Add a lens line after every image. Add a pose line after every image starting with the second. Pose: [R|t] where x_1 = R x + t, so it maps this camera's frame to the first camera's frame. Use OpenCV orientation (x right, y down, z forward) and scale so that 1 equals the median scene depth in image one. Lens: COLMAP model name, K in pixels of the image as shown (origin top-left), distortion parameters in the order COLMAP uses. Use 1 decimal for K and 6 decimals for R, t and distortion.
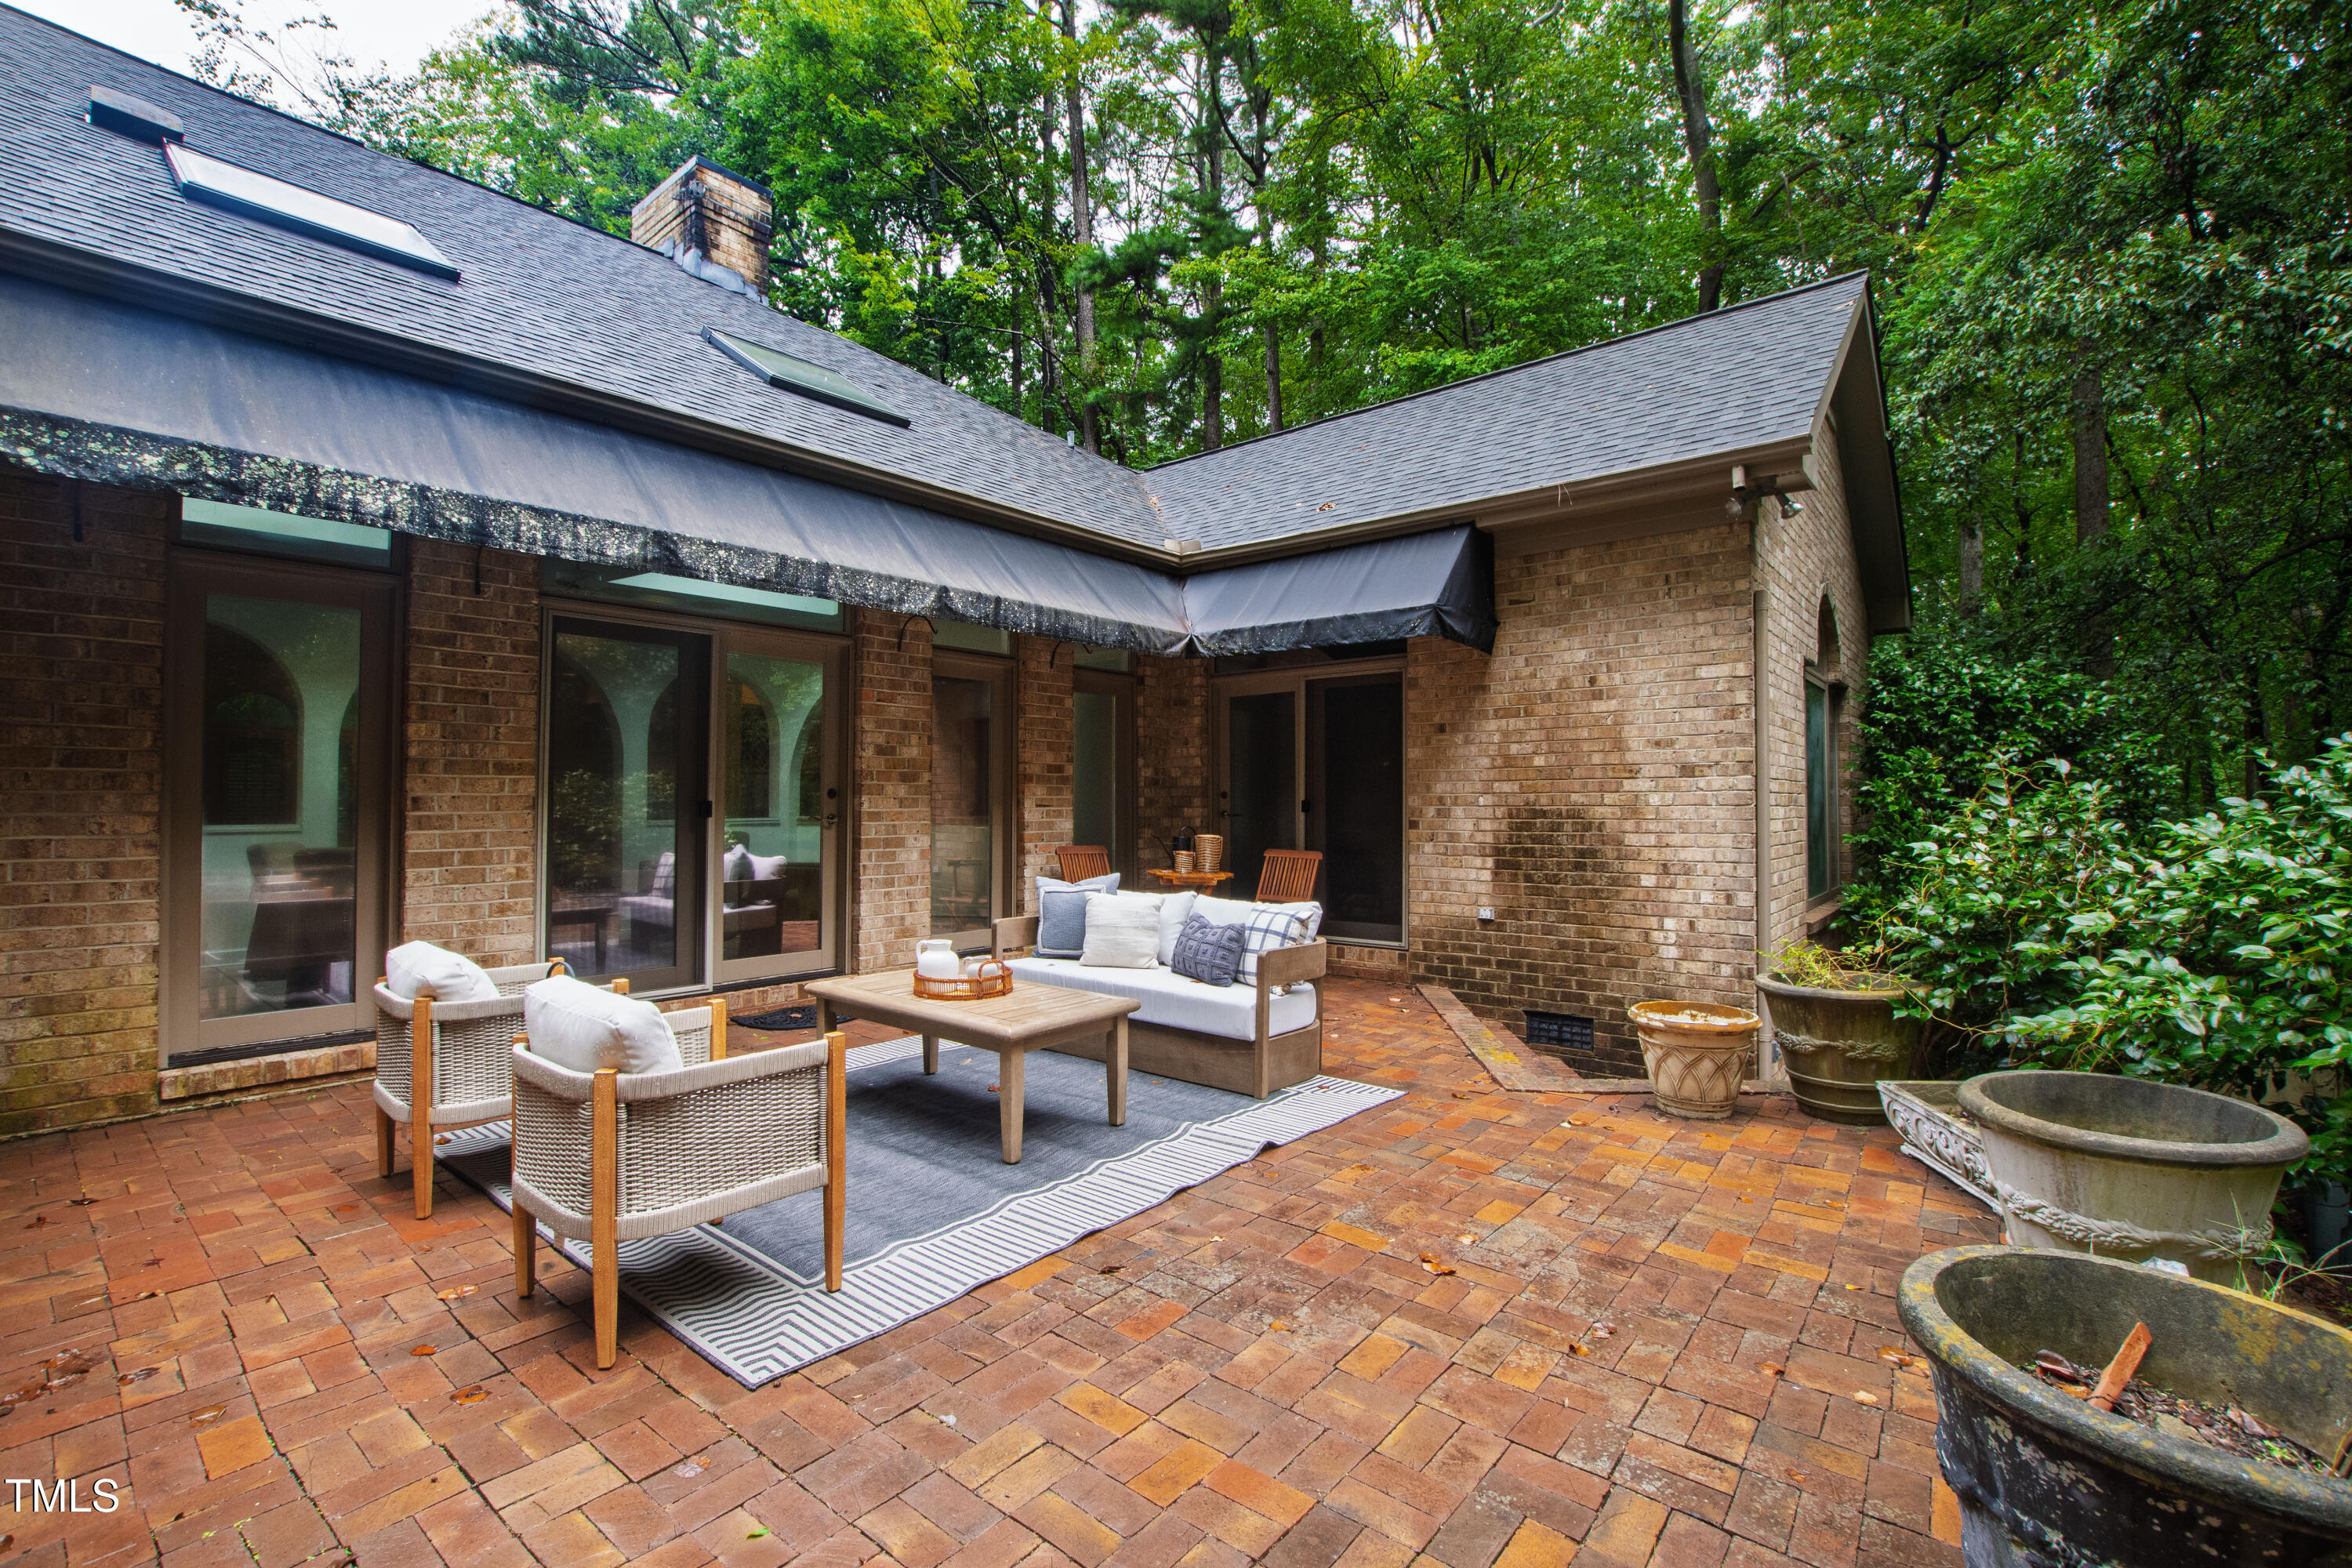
lens RADIAL K [[1045.1, 0, 1157.3], [0, 1045.1, 782.2], [0, 0, 1]] dist [-0.036300, 0.000200]
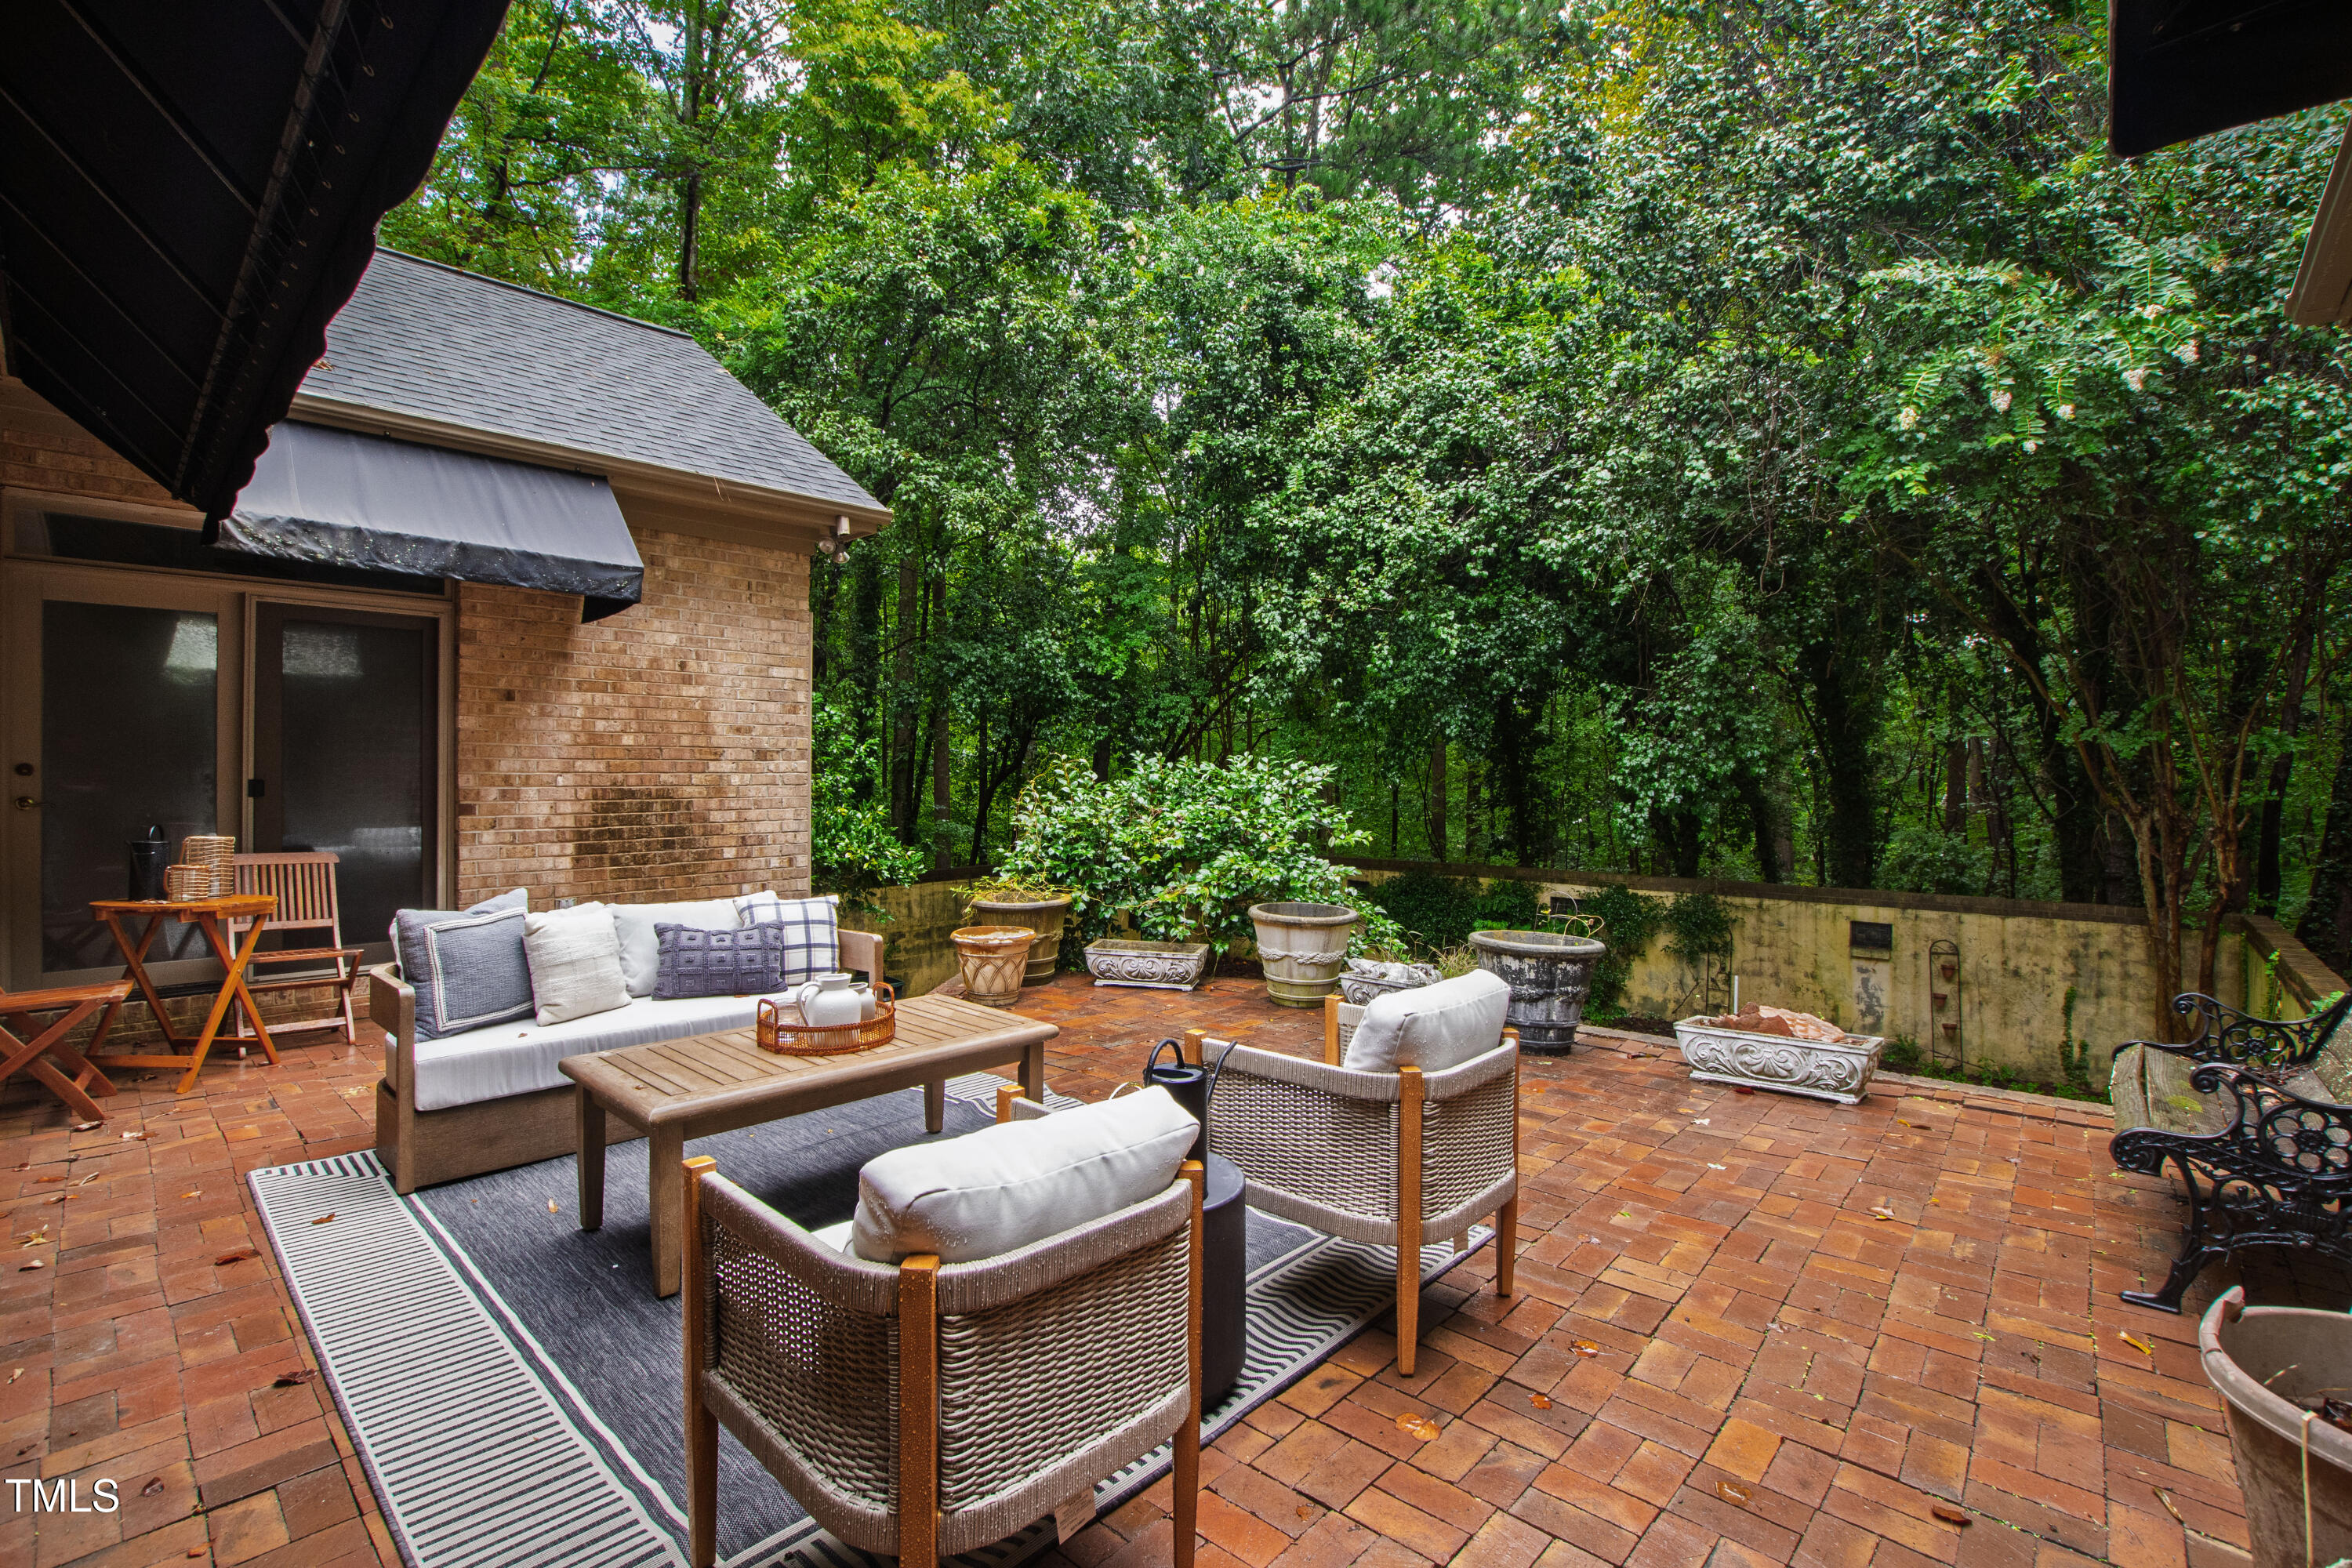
lens RADIAL K [[1045.1, 0, 1157.3], [0, 1045.1, 782.2], [0, 0, 1]] dist [-0.036300, 0.000200]
pose [[0.050260, -0.003053, 0.998732, -0.591509], [-0.021784, 0.999754, 0.004152, 0.004530], [-0.998499, -0.021965, 0.050181, 0.467920]]
